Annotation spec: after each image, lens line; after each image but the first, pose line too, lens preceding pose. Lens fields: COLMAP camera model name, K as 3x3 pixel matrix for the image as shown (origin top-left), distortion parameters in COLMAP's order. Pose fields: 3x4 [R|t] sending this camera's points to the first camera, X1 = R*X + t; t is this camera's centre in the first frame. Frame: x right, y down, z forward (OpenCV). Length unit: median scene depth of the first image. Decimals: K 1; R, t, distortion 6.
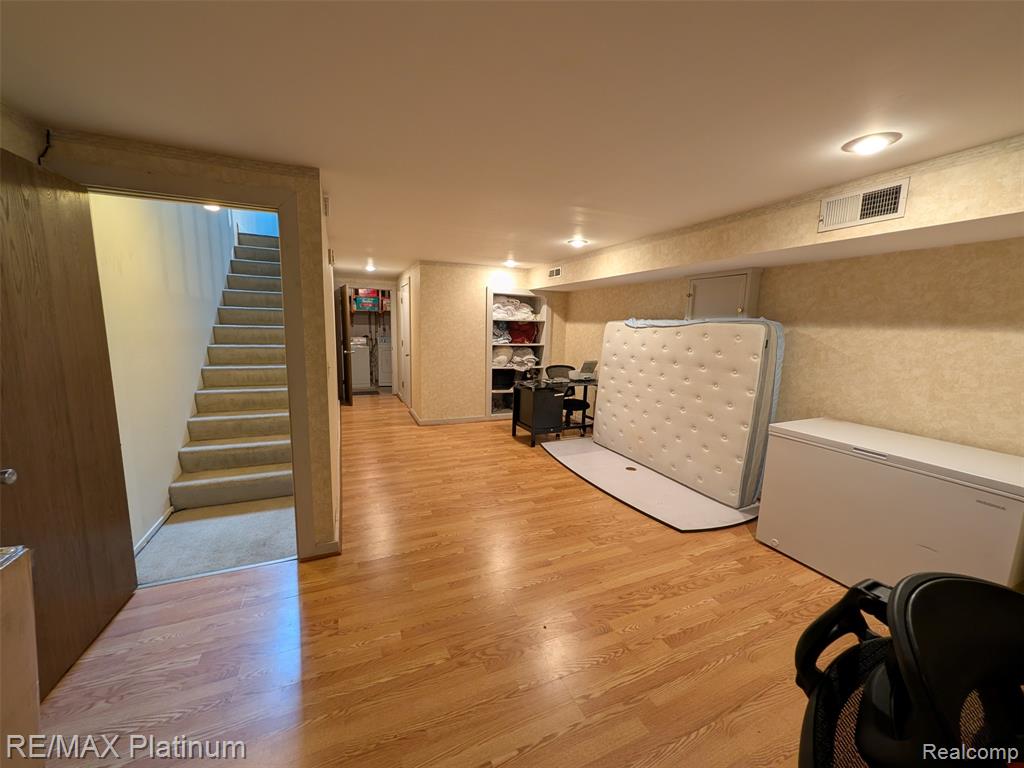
lens RADIAL K [[407.0, 0, 512.0], [0, 407.0, 384.0], [0, 0, 1]] dist [0.000267, 0.000052]
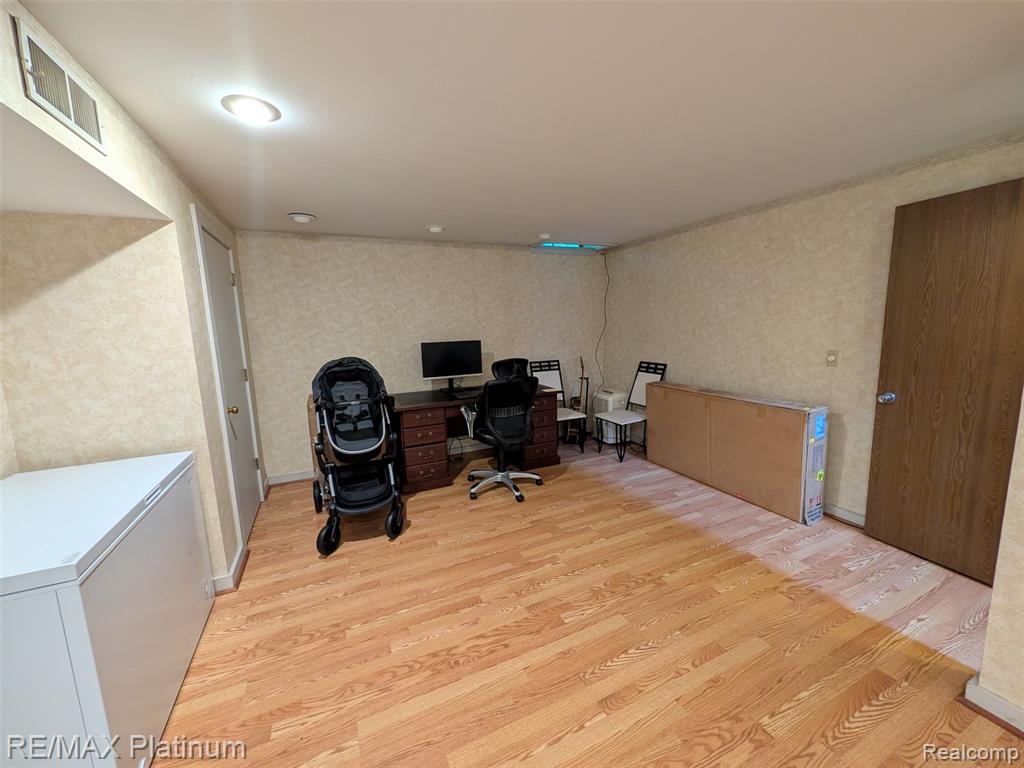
lens RADIAL K [[407.0, 0, 512.0], [0, 407.0, 384.0], [0, 0, 1]] dist [0.000267, 0.000052]
pose [[-0.999810, 0.004899, -0.018880, 0.286684], [-0.000841, 0.956221, 0.292644, -0.238415], [0.019487, 0.292604, -0.956035, 1.750620]]
